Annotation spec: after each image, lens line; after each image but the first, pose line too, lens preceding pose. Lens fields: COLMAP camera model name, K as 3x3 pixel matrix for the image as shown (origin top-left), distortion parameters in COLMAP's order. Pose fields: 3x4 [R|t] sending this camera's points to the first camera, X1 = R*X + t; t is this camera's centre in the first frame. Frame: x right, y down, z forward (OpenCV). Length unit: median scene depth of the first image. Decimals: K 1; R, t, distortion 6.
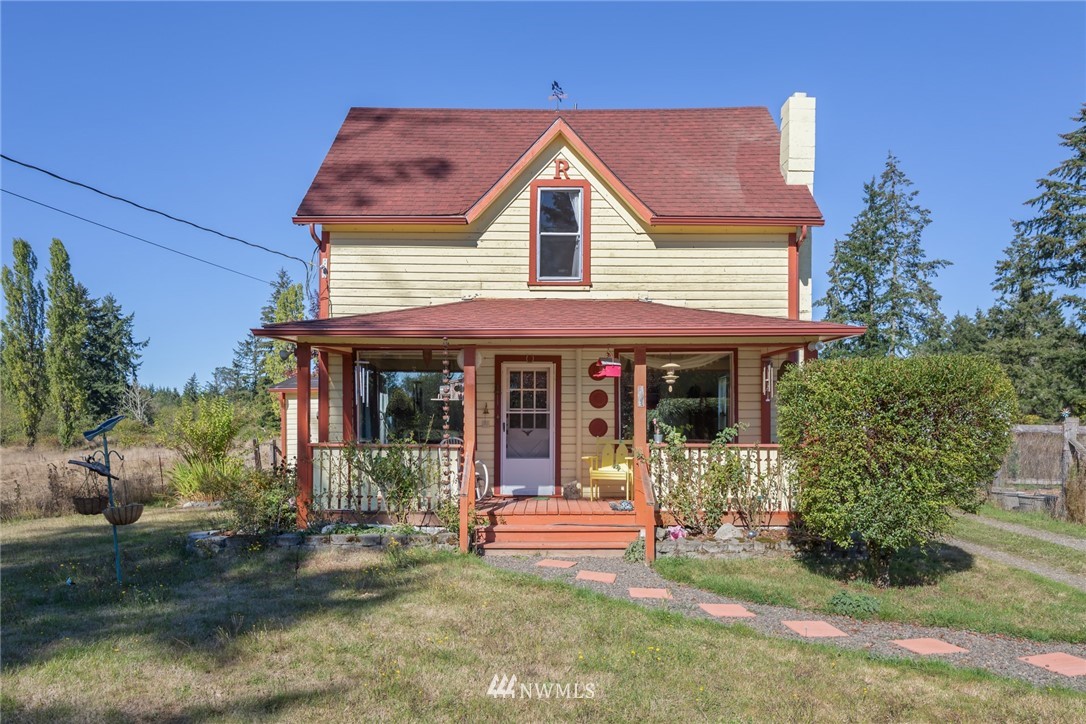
lens RADIAL K [[749.6, 0, 587.7], [0, 749.6, 416.7], [0, 0, 1]] dist [-0.006972, -0.002963]
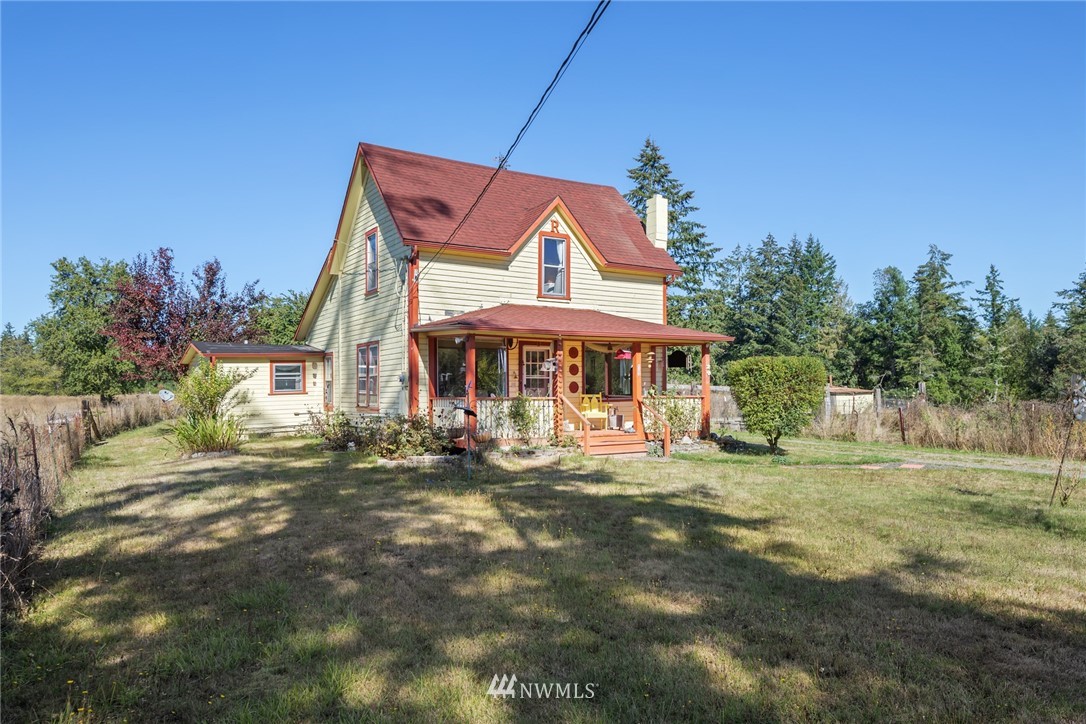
lens RADIAL K [[749.6, 0, 541.8], [0, 749.6, 363.5], [0, 0, 1]] dist [-0.006972, -0.002963]
pose [[0.849804, 0.016959, 0.526827, -0.901093], [-0.005182, 0.999703, -0.023821, 0.002024], [-0.527074, 0.017513, 0.849639, -0.345286]]
